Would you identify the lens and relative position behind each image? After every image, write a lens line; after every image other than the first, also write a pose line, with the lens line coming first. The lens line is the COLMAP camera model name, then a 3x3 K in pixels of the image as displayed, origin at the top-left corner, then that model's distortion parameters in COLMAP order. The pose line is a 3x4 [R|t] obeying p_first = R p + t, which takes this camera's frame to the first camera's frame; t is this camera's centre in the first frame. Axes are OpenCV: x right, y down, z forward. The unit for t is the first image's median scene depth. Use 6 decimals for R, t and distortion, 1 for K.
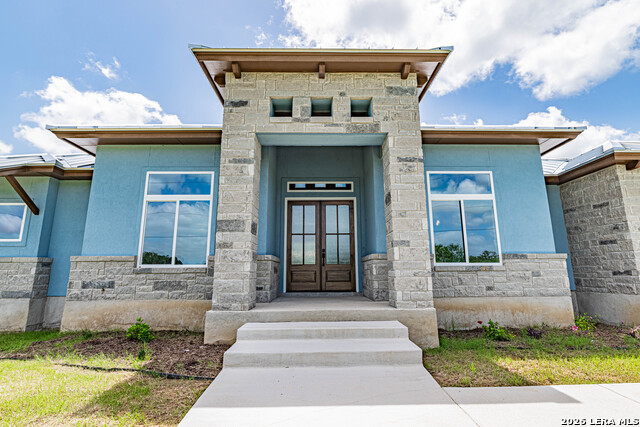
lens RADIAL K [[315.8, 0, 320.0], [0, 315.8, 213.5], [0, 0, 1]] dist [-0.007102, -0.000497]
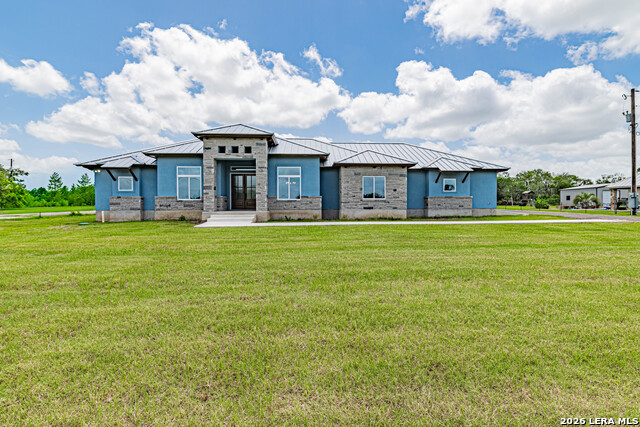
lens RADIAL K [[315.8, 0, 320.0], [0, 315.8, 213.5], [0, 0, 1]] dist [-0.007102, -0.000497]
pose [[0.999186, 0.003049, 0.040217, 0.665993], [-0.011362, 0.978031, 0.208150, -0.347939], [-0.038698, -0.208437, 0.977270, -2.042629]]
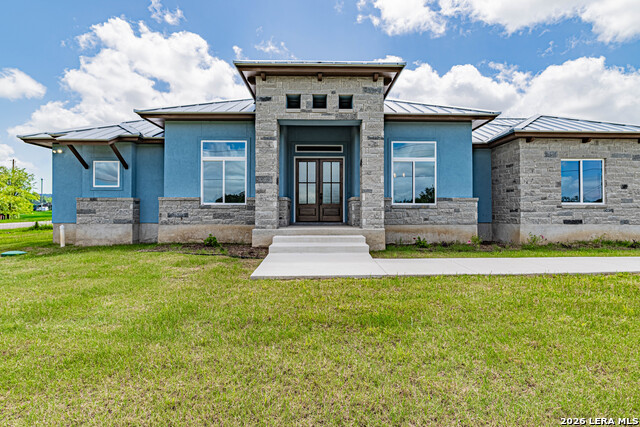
lens RADIAL K [[315.8, 0, 320.0], [0, 315.8, 213.5], [0, 0, 1]] dist [-0.007102, -0.000497]
pose [[0.999966, 0.007855, -0.002599, 0.013612], [-0.007239, 0.982713, 0.184995, -0.079921], [0.004007, -0.184970, 0.982736, -0.550935]]
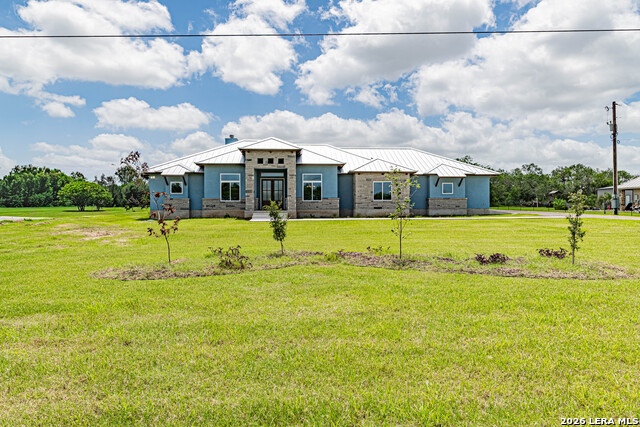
lens RADIAL K [[436.3, 0, 320.0], [0, 436.3, 213.5], [0, 0, 1]] dist [0.000272, 0.000067]
pose [[0.998548, 0.002821, 0.053800, 0.299377], [-0.013289, 0.980670, 0.195218, -0.699270], [-0.052209, -0.195650, 0.979283, -4.083522]]
